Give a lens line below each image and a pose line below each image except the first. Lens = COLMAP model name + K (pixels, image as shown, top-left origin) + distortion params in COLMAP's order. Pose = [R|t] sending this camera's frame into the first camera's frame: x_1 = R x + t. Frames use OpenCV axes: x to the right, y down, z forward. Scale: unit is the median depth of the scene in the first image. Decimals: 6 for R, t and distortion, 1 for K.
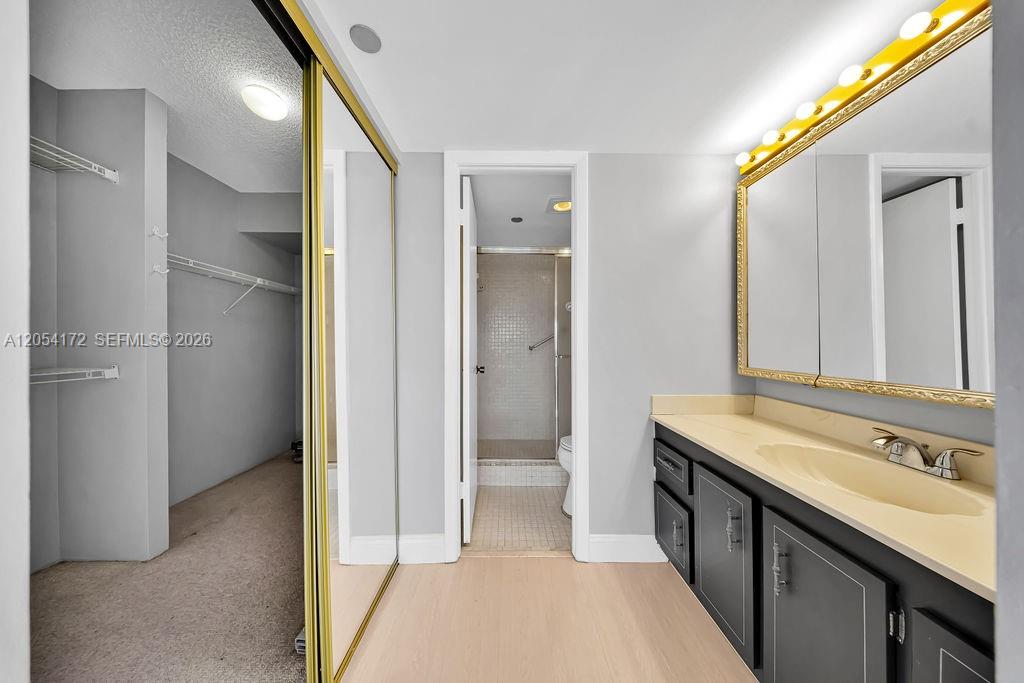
lens RADIAL K [[304.3, 0, 505.5], [0, 304.3, 338.3], [0, 0, 1]] dist [0.001594, -0.001079]
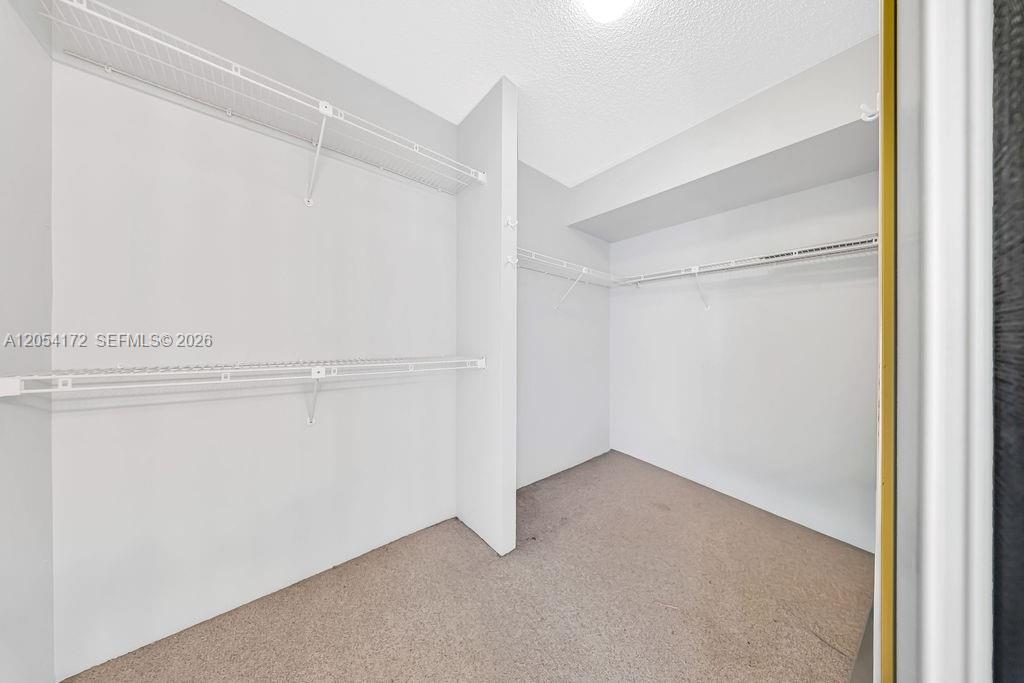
lens RADIAL K [[304.3, 0, 509.7], [0, 304.3, 337.4], [0, 0, 1]] dist [0.001594, -0.001079]
pose [[0.645649, 0.009984, -0.763569, -0.430939], [-0.007539, 0.999949, 0.006700, 0.015485], [0.763597, 0.001431, 0.645692, 0.400938]]
